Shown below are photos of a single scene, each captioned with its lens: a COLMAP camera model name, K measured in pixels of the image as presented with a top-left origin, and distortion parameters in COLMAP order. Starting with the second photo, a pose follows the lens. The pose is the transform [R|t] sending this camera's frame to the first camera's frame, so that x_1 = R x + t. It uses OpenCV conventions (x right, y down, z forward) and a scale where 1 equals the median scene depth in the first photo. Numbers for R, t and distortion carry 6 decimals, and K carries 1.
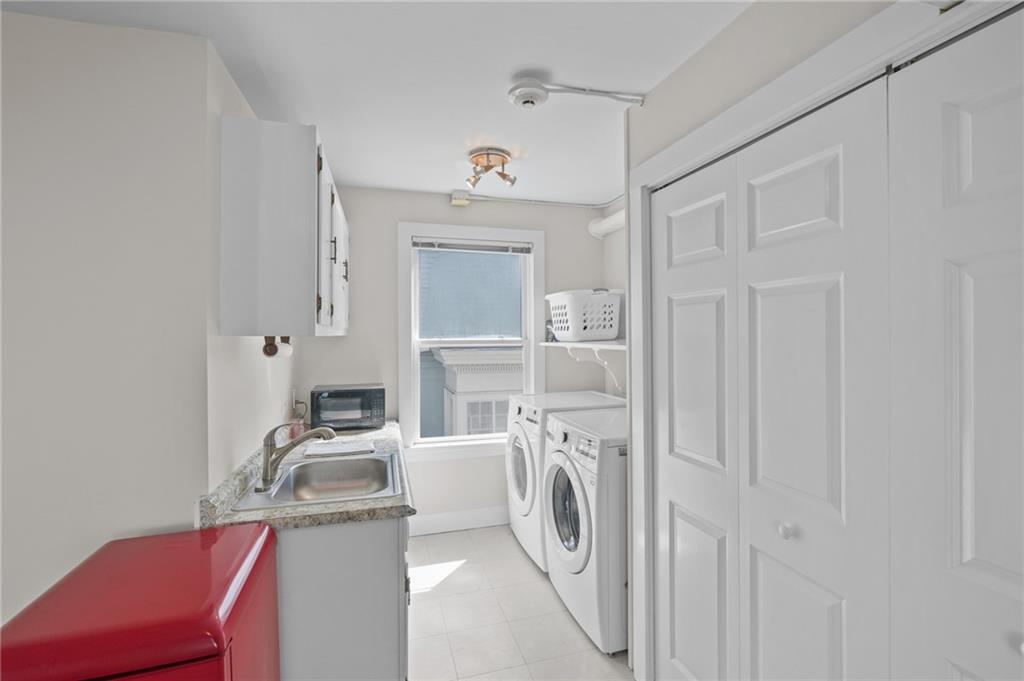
lens RADIAL K [[466.3, 0, 512.0], [0, 466.3, 340.5], [0, 0, 1]] dist [0.000688, 0.000060]
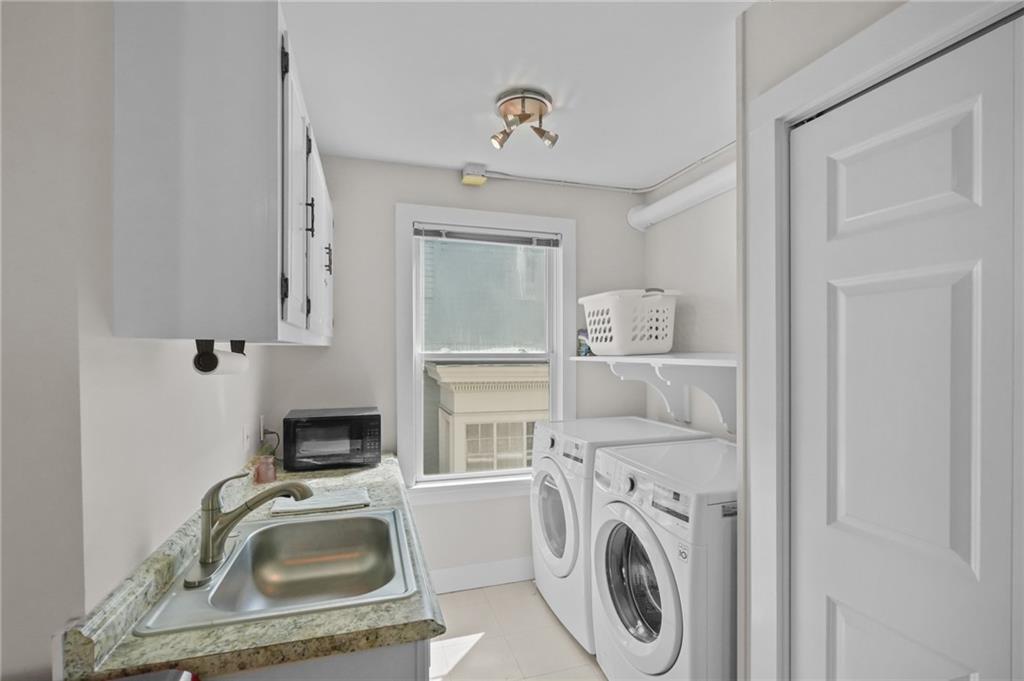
lens RADIAL K [[476.2, 0, 510.9], [0, 476.2, 367.7], [0, 0, 1]] dist [-0.000440, -0.000083]
pose [[0.999815, 0.004163, 0.018785, -0.082978], [-0.004574, 0.999750, 0.021886, 0.007764], [-0.018689, -0.021968, 0.999584, 0.240447]]
